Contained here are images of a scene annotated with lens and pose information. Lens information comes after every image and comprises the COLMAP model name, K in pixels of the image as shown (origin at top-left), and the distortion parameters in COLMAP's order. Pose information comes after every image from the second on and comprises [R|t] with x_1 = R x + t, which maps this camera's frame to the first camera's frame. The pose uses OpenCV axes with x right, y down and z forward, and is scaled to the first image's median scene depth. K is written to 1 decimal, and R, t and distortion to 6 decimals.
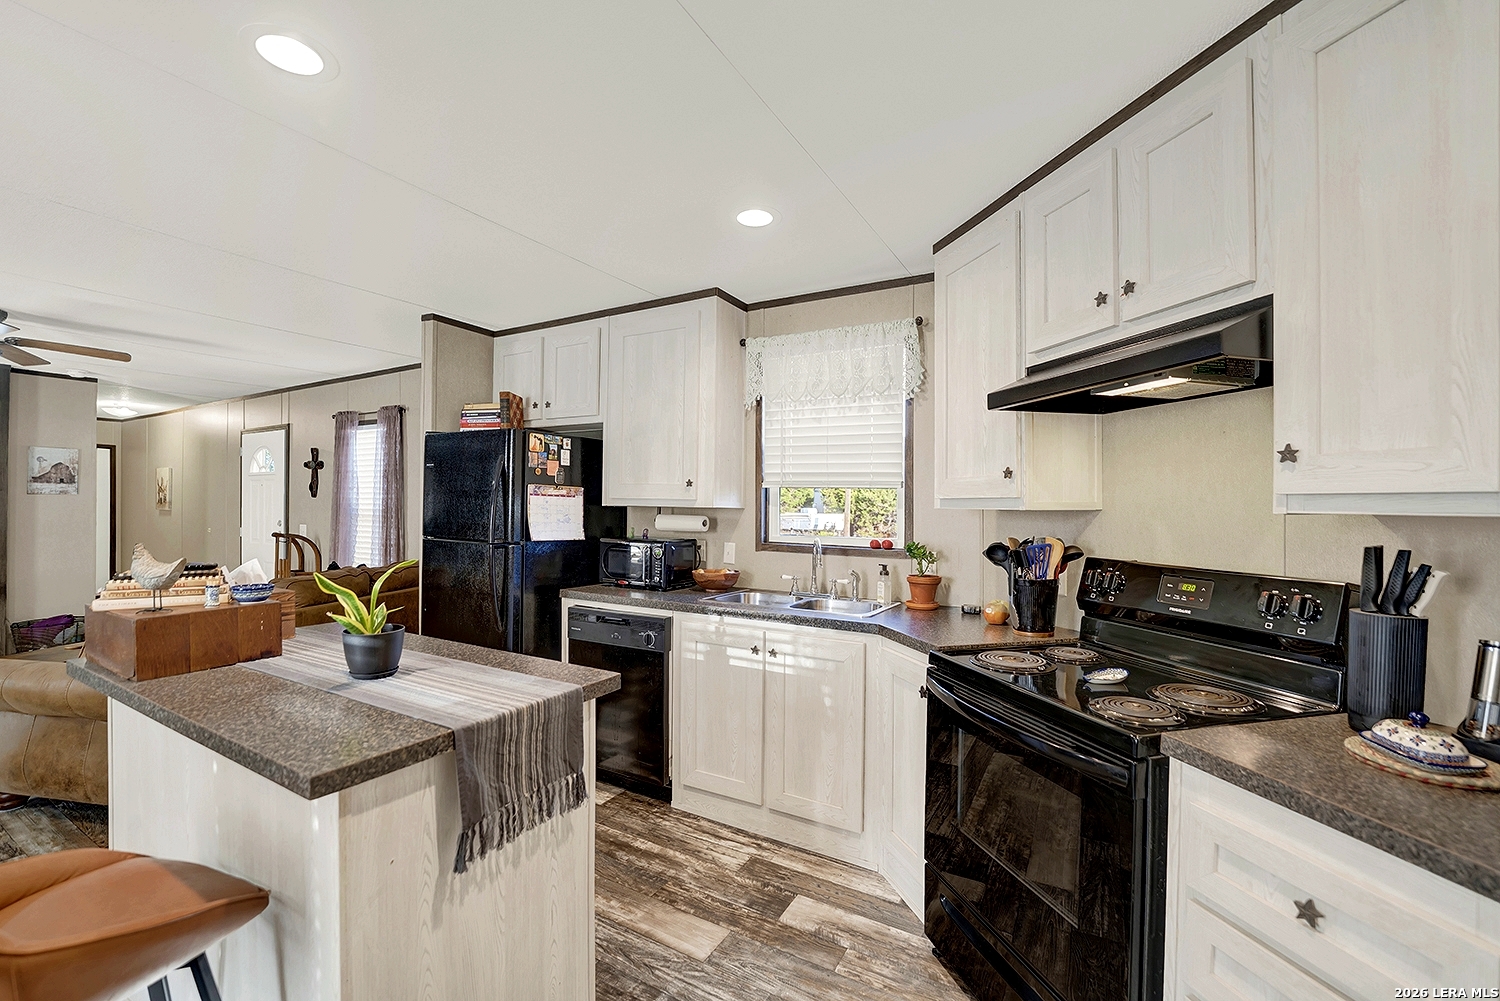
lens RADIAL K [[625.7, 0, 757.8], [0, 625.7, 502.1], [0, 0, 1]] dist [-0.025299, 0.000179]
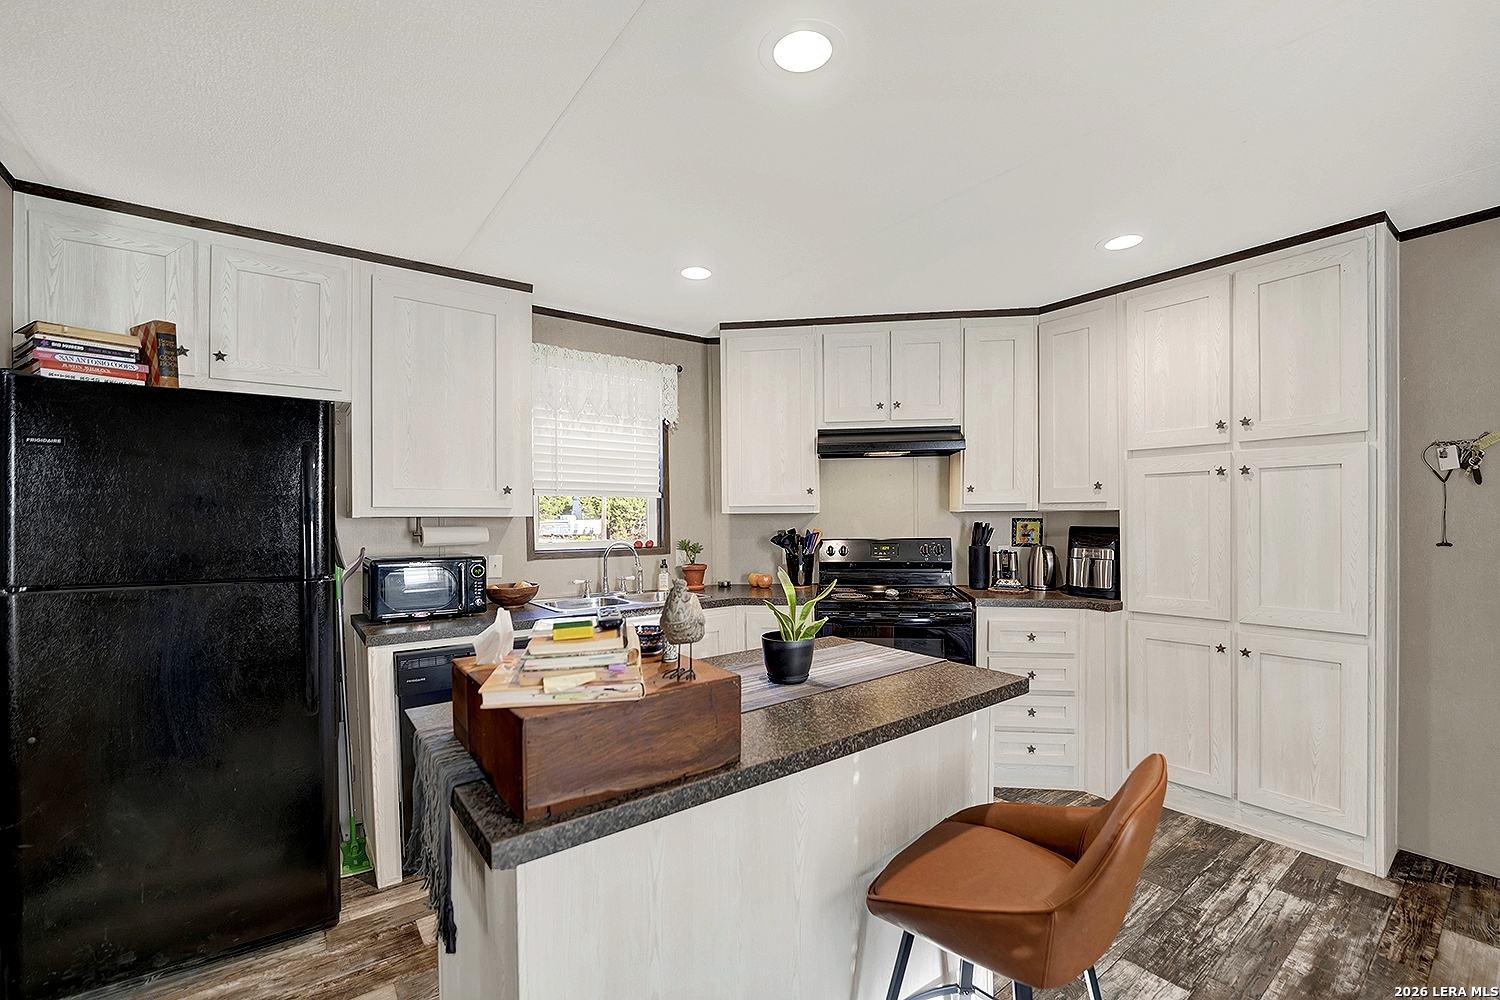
lens RADIAL K [[634.1, 0, 747.0], [0, 634.1, 511.2], [0, 0, 1]] dist [-0.017825, 0.000424]
pose [[0.396274, -0.010298, 0.918074, -1.186356], [0.007029, 0.999942, 0.008183, -0.006192], [-0.918105, 0.003210, 0.396324, 0.466758]]
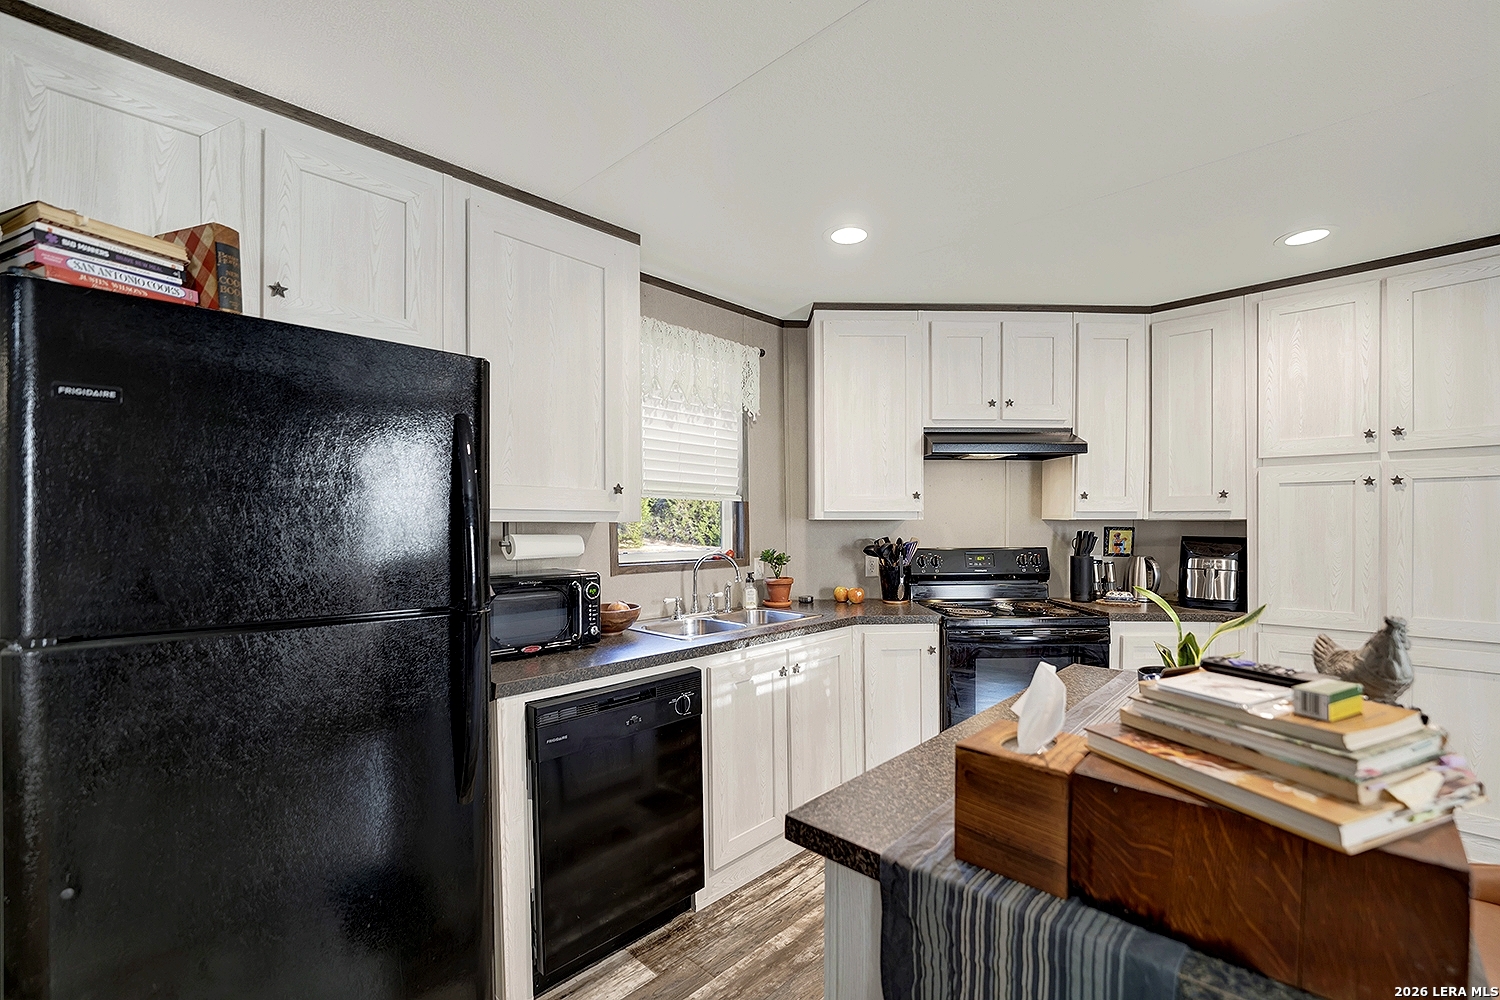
lens RADIAL K [[648.1, 0, 751.7], [0, 648.1, 518.3], [0, 0, 1]] dist [-0.017956, -0.000096]
pose [[0.237534, -0.010454, 0.971323, -1.167920], [-0.002600, 0.999932, 0.011398, -0.006883], [-0.971376, -0.005233, 0.237491, 0.982588]]
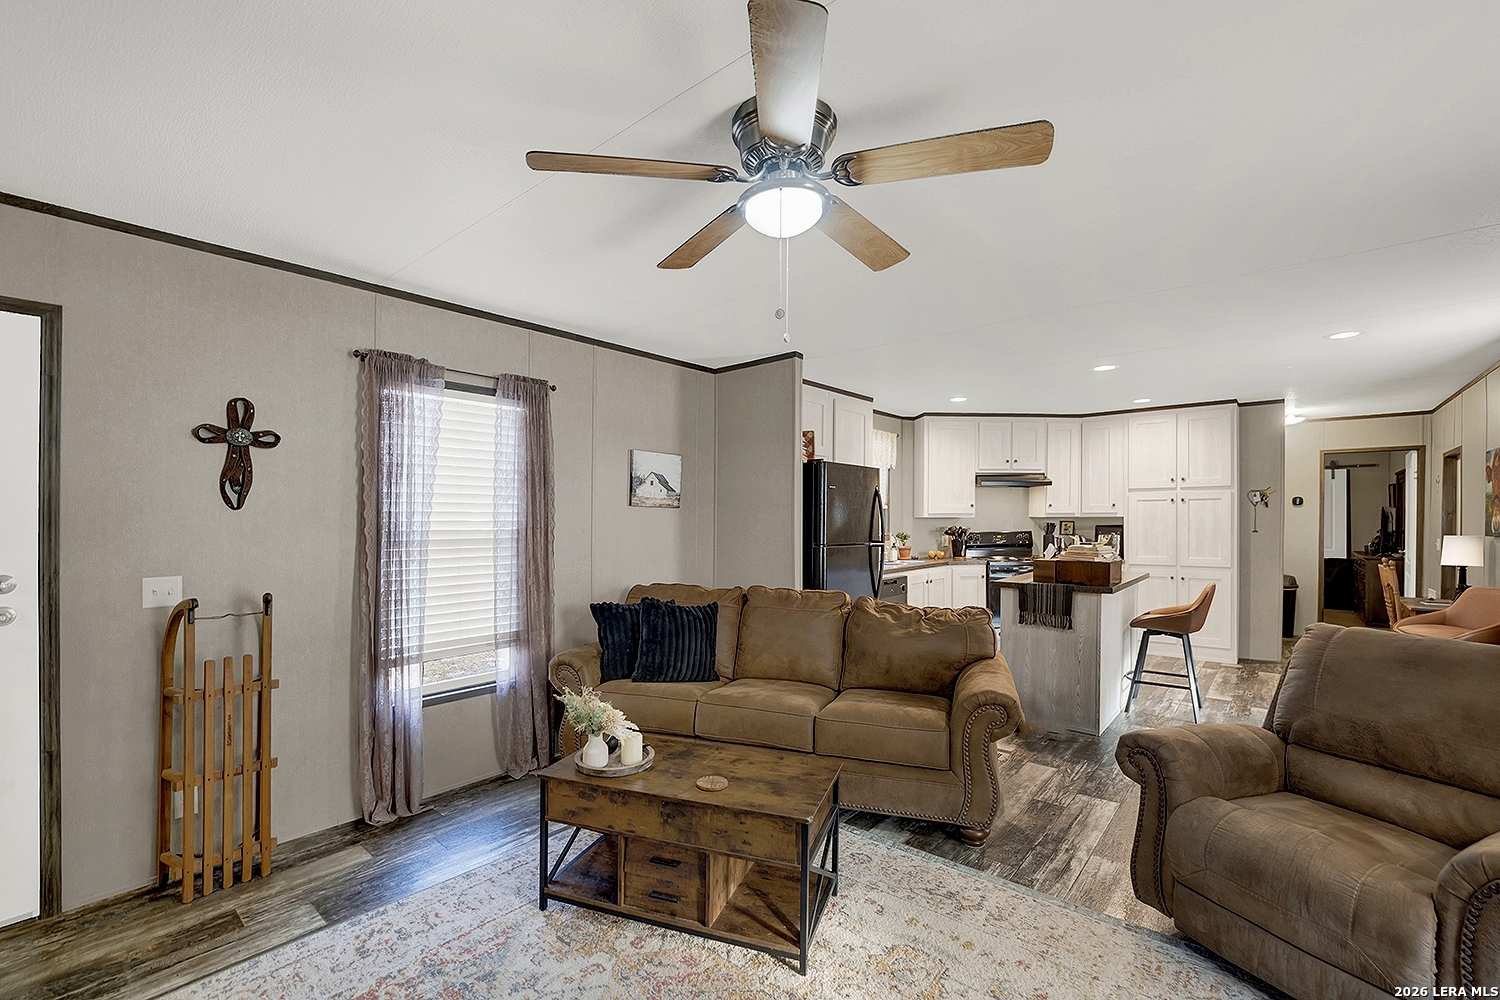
lens RADIAL K [[671.8, 0, 749.7], [0, 671.8, 511.8], [0, 0, 1]] dist [-0.001947, -0.000303]
pose [[0.168252, -0.003299, 0.985739, -3.012513], [-0.001842, 0.999992, 0.003661, -0.022898], [-0.985742, -0.002432, 0.168244, 1.484962]]
